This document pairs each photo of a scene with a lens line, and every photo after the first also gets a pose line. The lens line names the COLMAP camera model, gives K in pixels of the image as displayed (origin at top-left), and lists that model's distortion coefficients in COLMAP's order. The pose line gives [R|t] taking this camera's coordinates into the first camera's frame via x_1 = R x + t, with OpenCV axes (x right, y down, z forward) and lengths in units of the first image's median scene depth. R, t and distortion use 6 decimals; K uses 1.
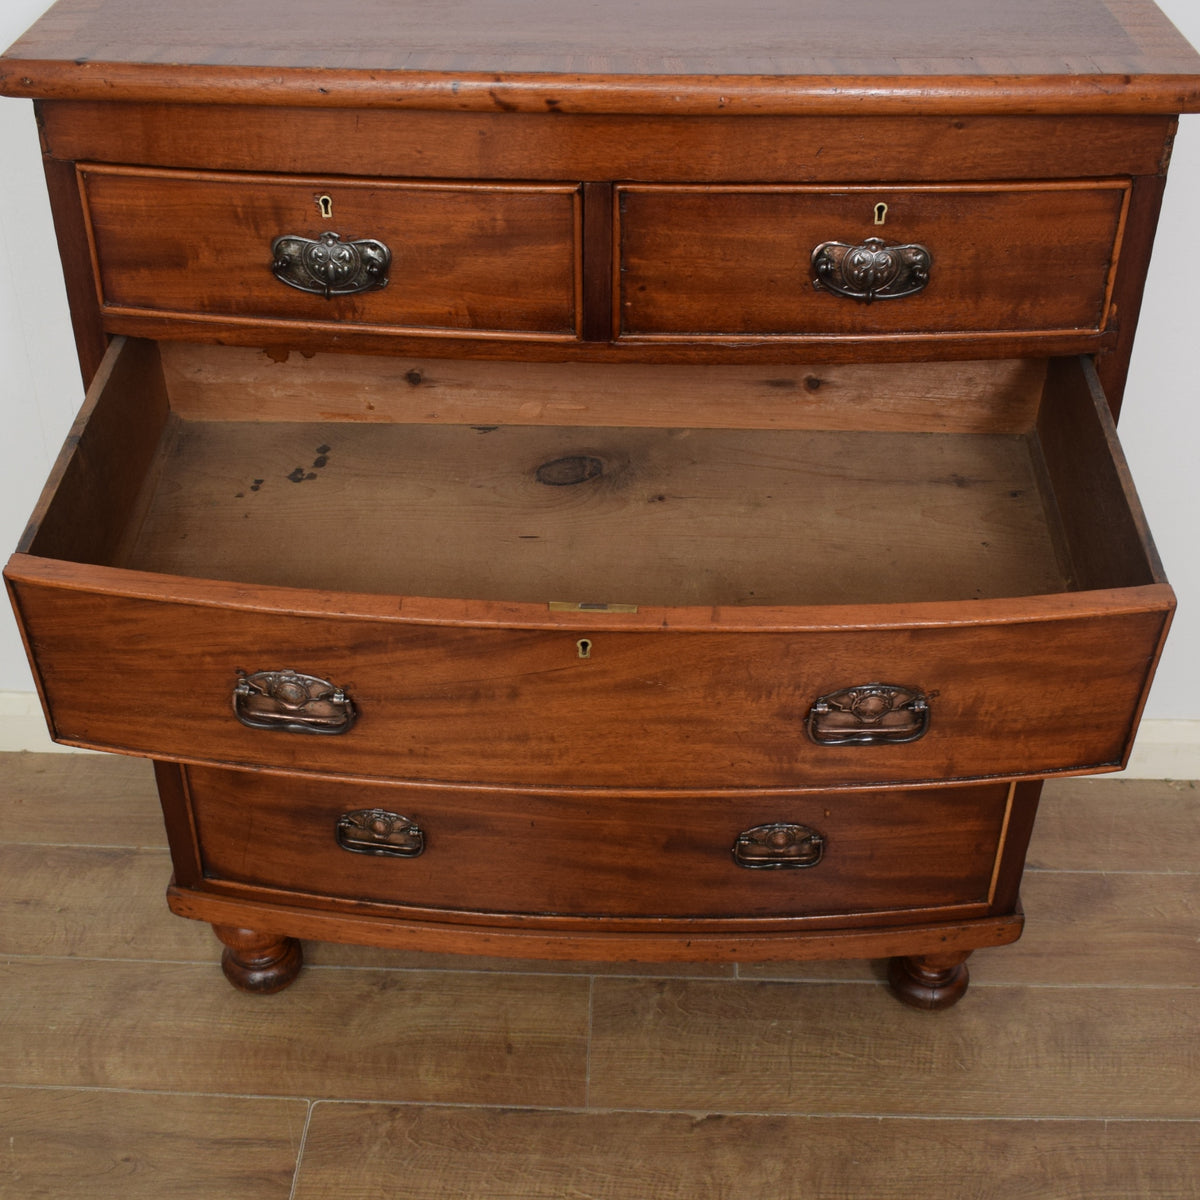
lens RADIAL K [[1642.6, 0, 601.6], [0, 1642.6, 574.9], [0, 0, 1]] dist [-0.086306, -0.007777]
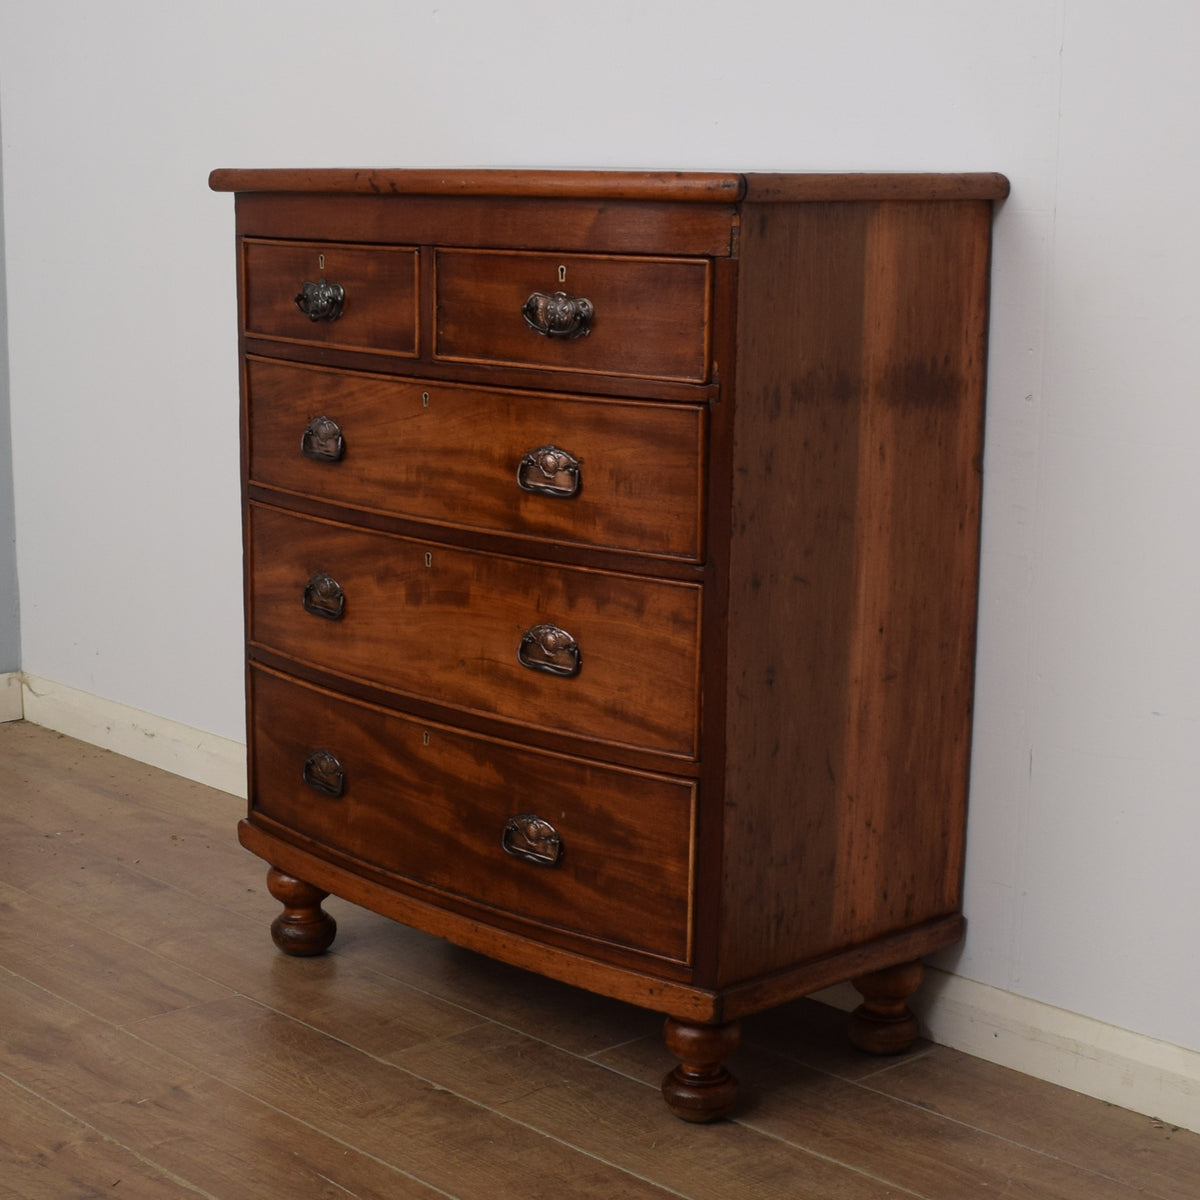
lens RADIAL K [[2206.3, 0, 602.8], [0, 2206.3, 623.9], [0, 0, 1]] dist [-0.056364, -0.126732]
pose [[0.726066, 0.140301, -0.673160, 1.203161], [-0.391879, 0.888854, -0.237421, 0.387844], [0.565030, 0.436181, 0.700348, -0.156601]]
